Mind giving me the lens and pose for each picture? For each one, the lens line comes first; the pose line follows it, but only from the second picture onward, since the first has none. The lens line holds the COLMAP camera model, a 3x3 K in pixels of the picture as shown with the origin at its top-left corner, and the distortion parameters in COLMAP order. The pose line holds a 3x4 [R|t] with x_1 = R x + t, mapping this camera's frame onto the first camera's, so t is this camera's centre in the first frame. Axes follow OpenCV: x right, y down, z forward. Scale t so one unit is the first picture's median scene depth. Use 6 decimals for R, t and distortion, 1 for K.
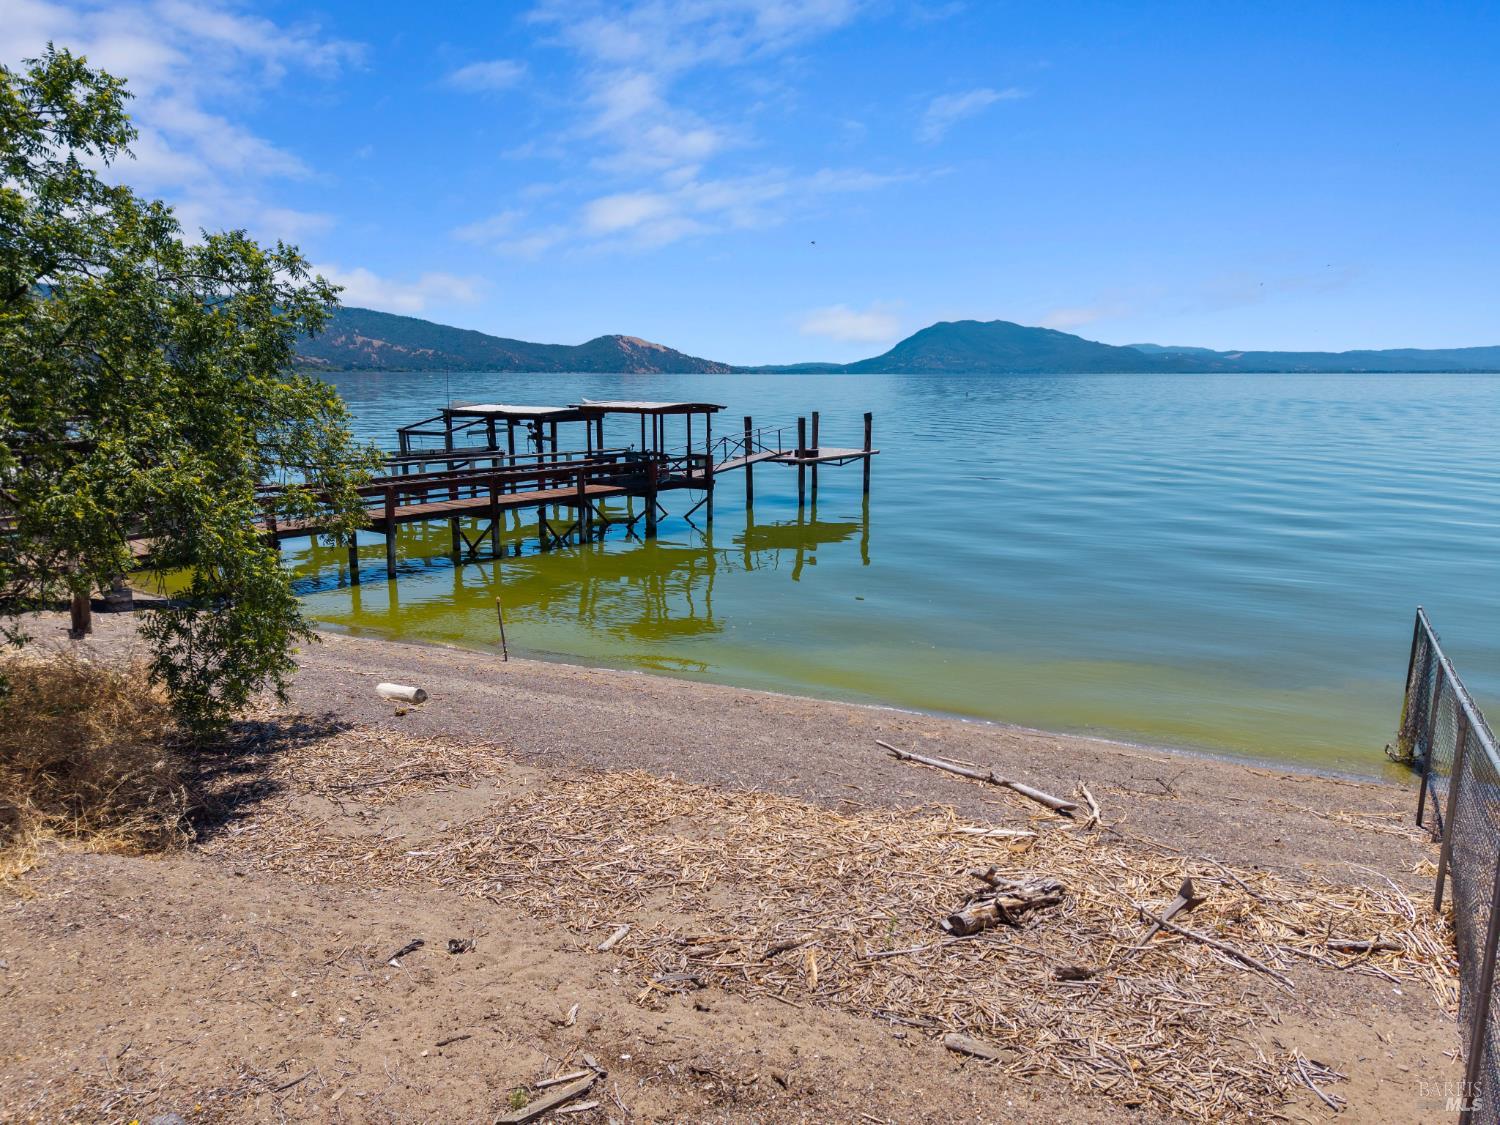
lens RADIAL K [[1002.2, 0, 743.9], [0, 1002.2, 563.1], [0, 0, 1]] dist [0.015537, -0.012779]
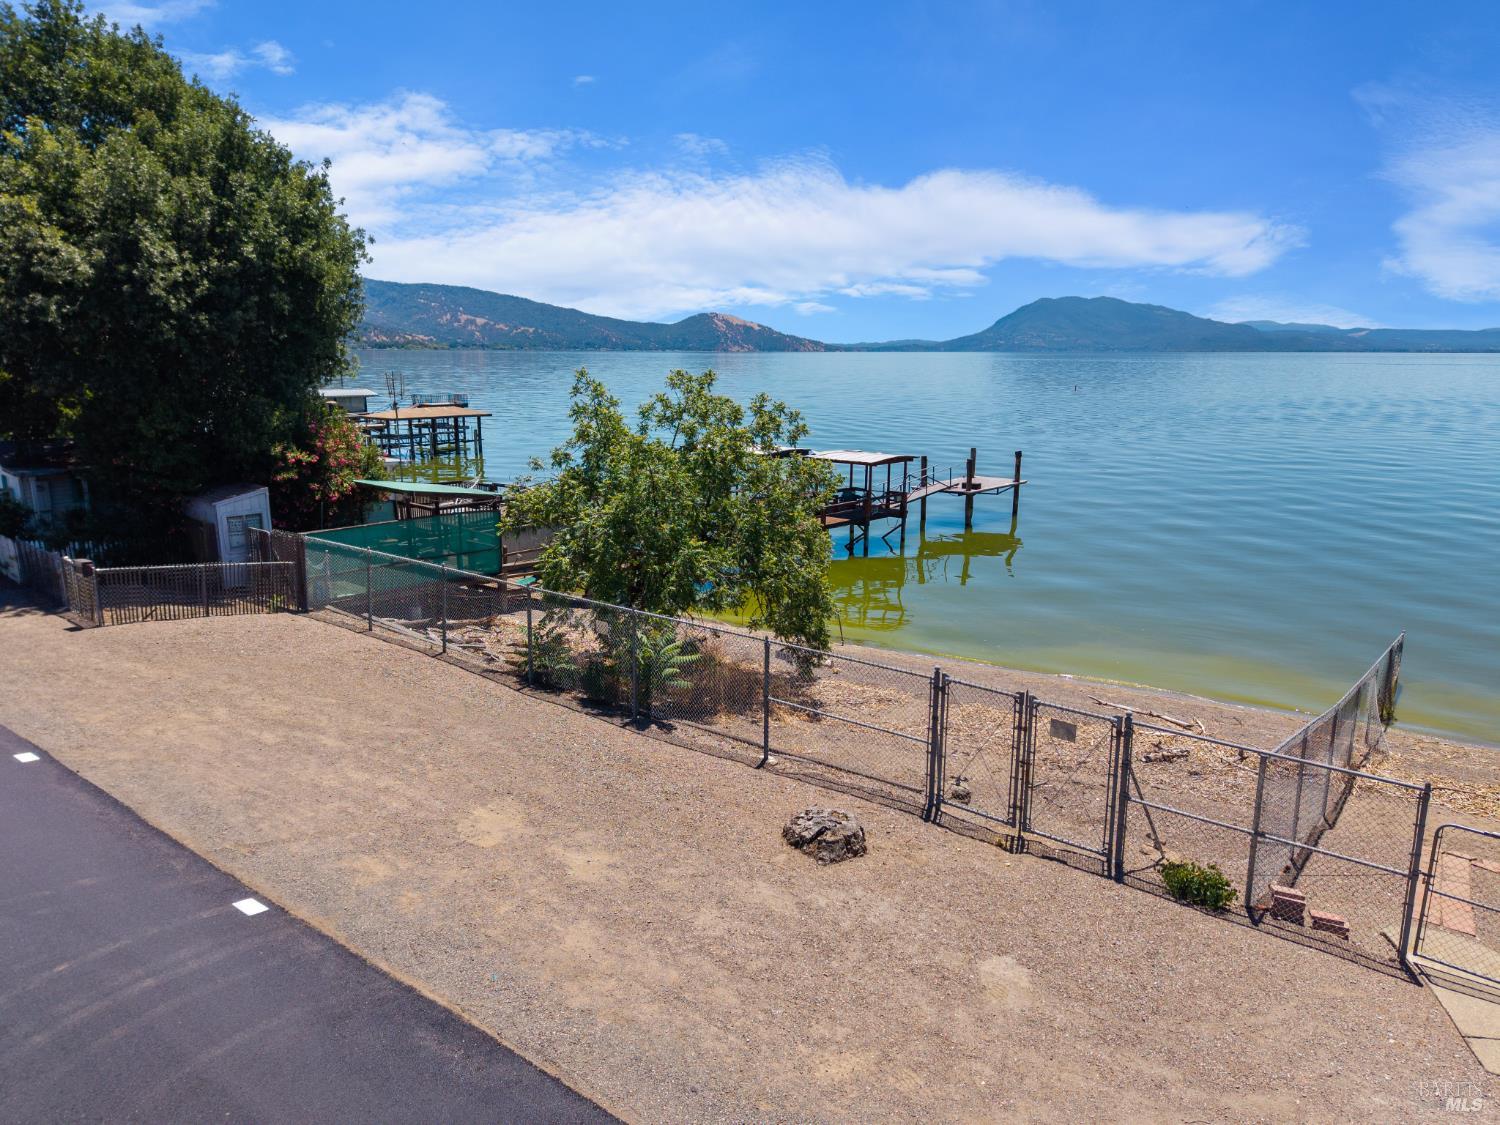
lens RADIAL K [[1002.2, 0, 744.7], [0, 1002.2, 564.5], [0, 0, 1]] dist [0.015537, -0.012779]
pose [[0.995855, 0.020795, -0.088545, -0.121404], [-0.018793, 0.999550, 0.023389, -0.037271], [0.088991, -0.021628, 0.995798, -0.334882]]
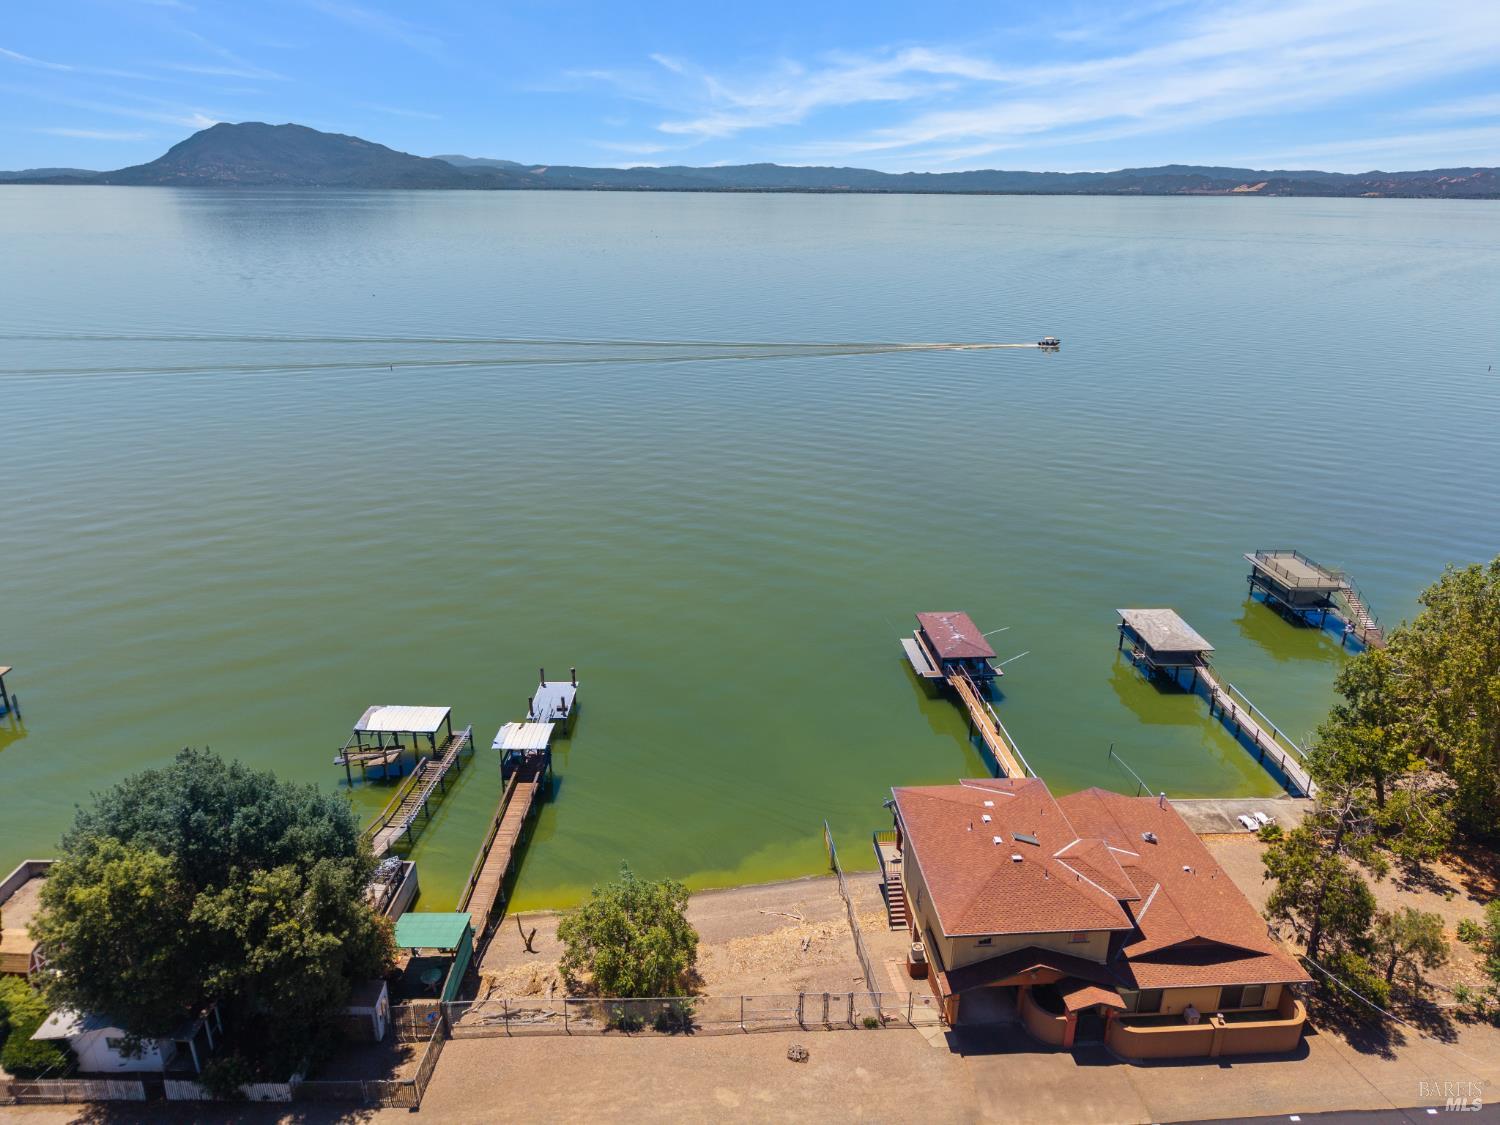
lens RADIAL K [[1002.2, 0, 748.2], [0, 1002.2, 560.9], [0, 0, 1]] dist [0.015537, -0.012779]
pose [[0.803972, -0.201375, 0.559533, -0.819589], [0.104476, 0.974114, 0.200464, -0.885121], [-0.585417, -0.102710, 0.804200, -0.990774]]
